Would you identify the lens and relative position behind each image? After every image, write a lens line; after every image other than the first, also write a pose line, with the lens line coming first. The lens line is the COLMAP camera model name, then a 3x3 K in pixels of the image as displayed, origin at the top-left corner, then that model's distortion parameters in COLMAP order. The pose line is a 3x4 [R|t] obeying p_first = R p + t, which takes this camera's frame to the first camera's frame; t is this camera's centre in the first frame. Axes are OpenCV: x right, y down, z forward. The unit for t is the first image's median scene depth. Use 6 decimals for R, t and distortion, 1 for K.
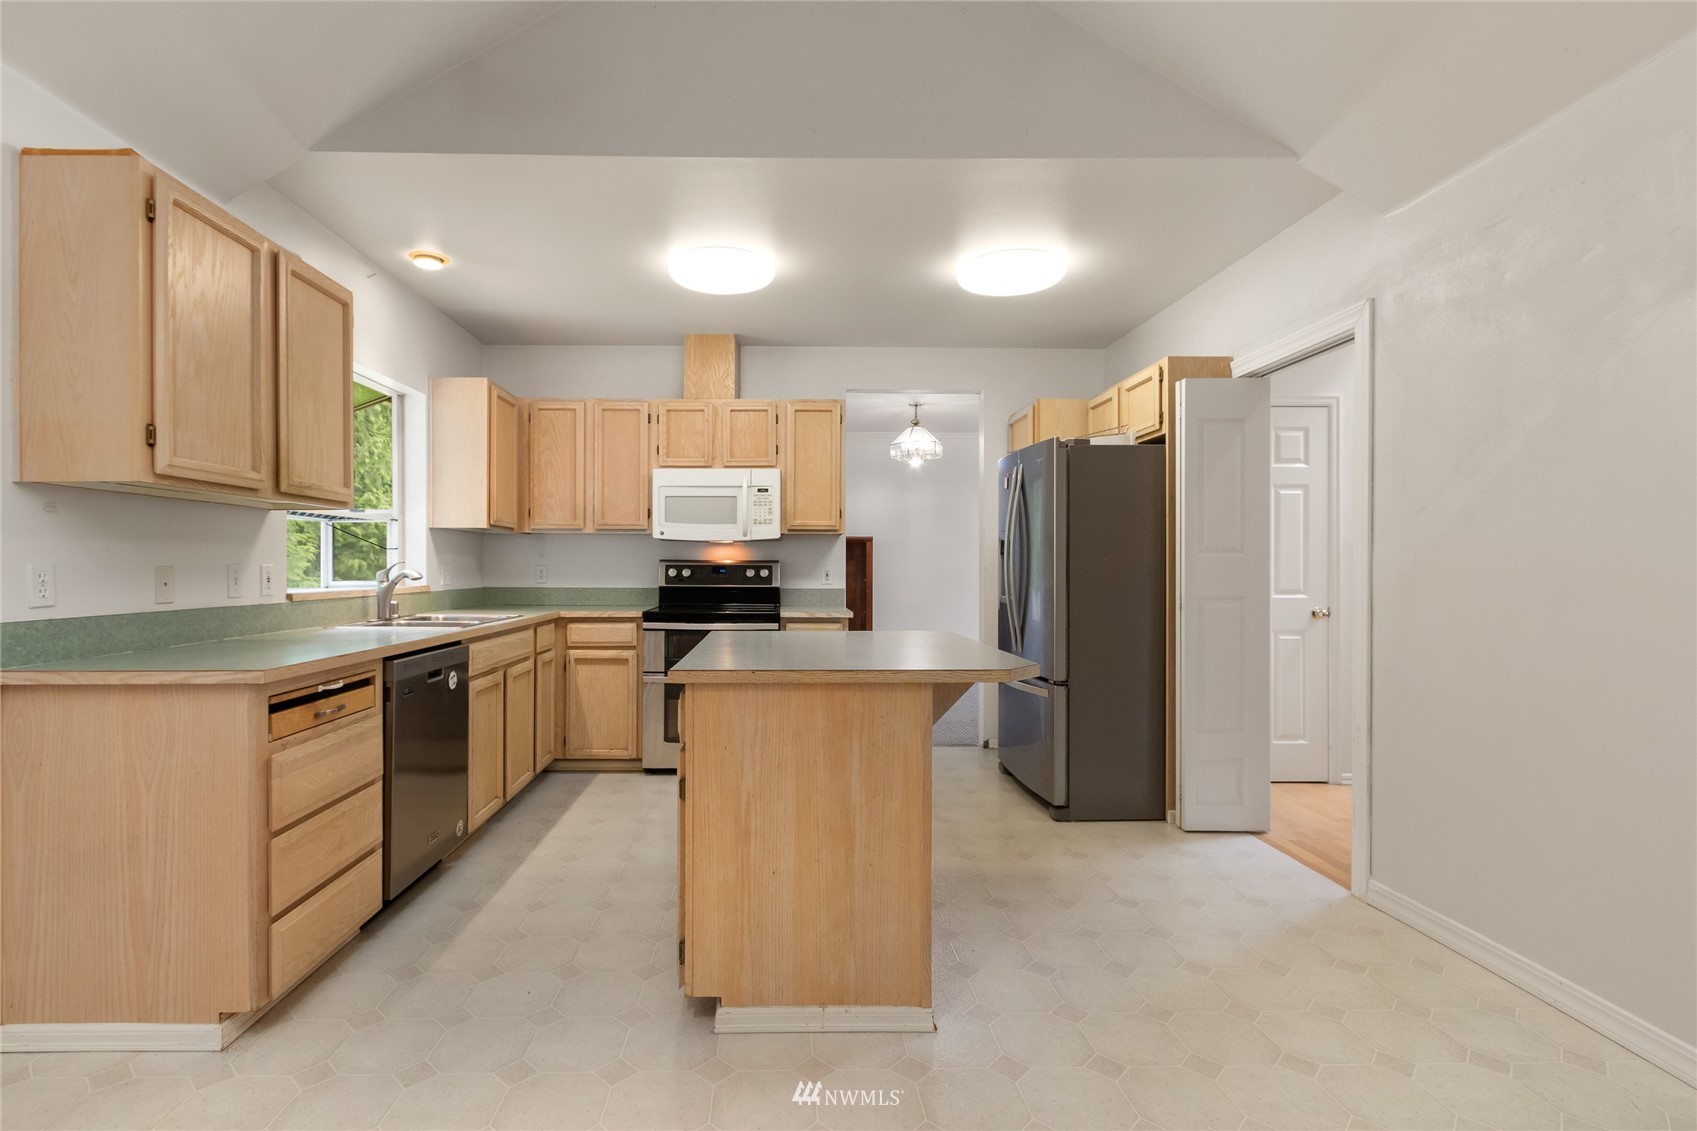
lens RADIAL K [[781.6, 0, 810.1], [0, 781.6, 567.6], [0, 0, 1]] dist [0.004537, 0.002089]
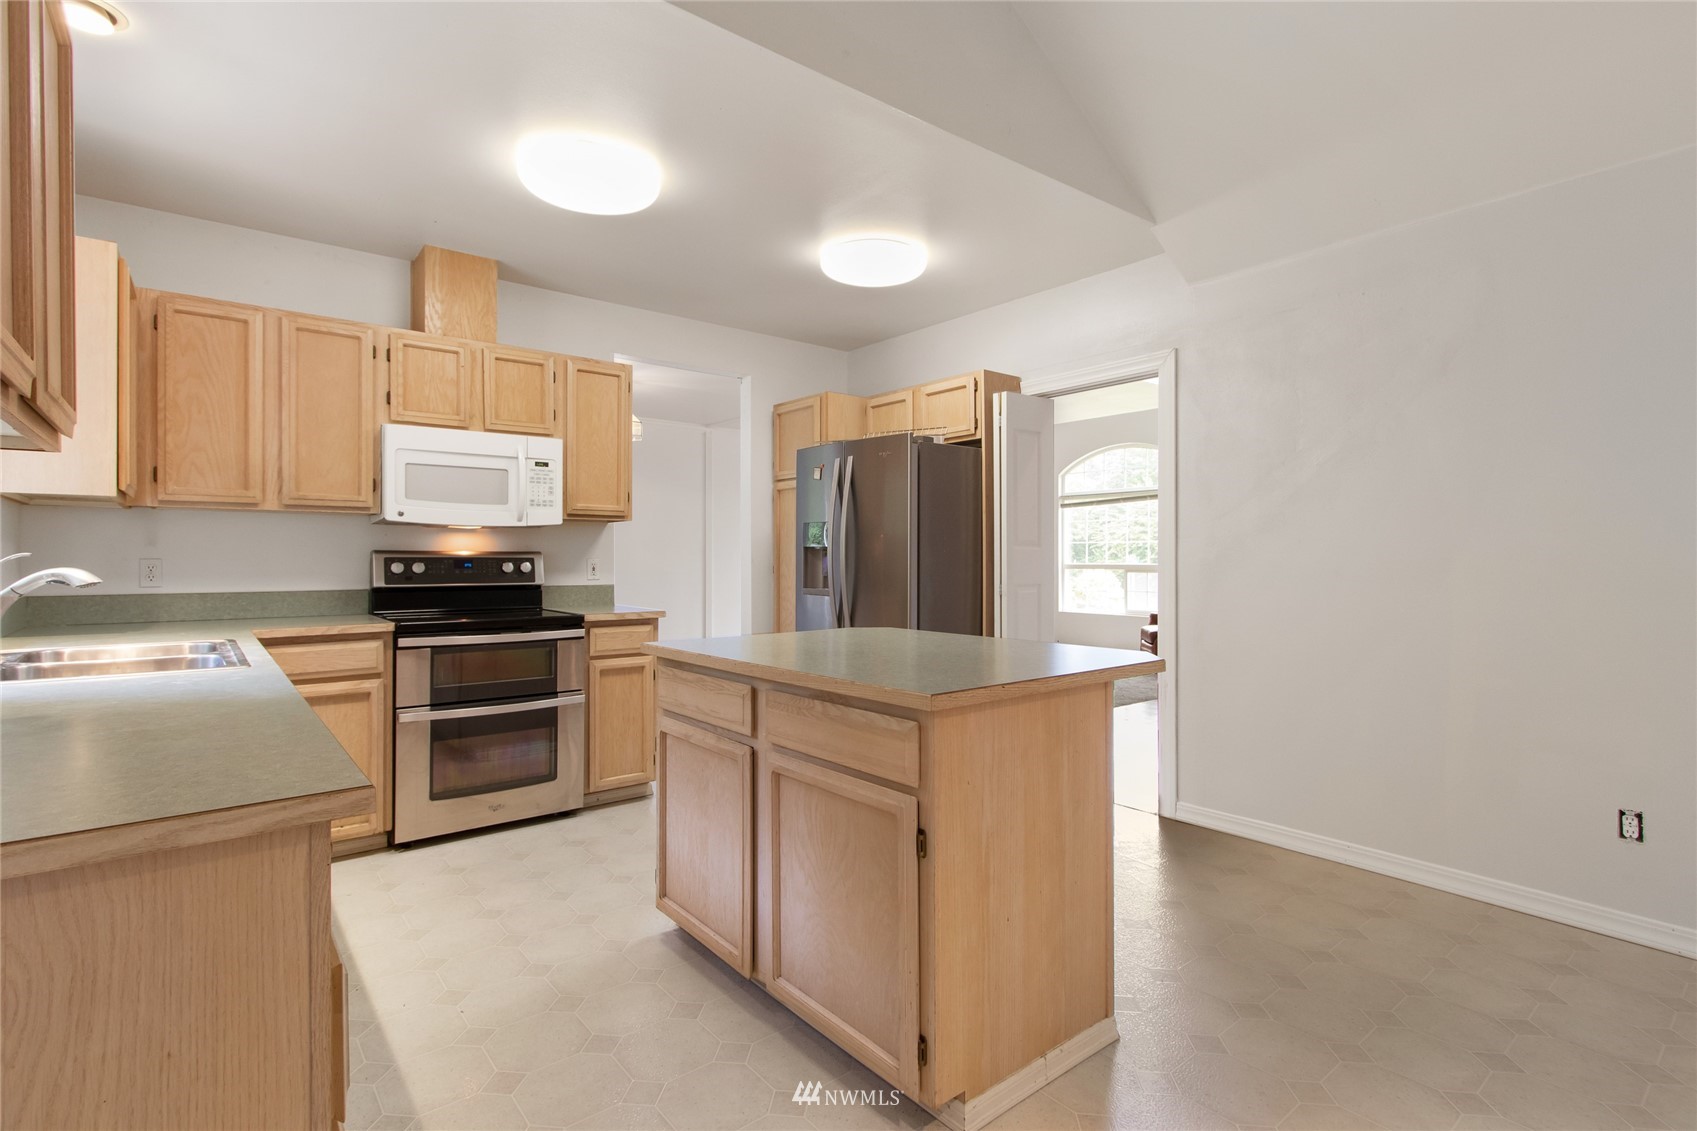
lens RADIAL K [[781.6, 0, 848.2], [0, 781.6, 556.8], [0, 0, 1]] dist [0.004537, 0.002089]
pose [[0.807243, -0.002699, 0.590213, -0.281813], [0.004027, 0.999991, -0.000935, -0.001758], [-0.590205, 0.003131, 0.807247, 0.169750]]
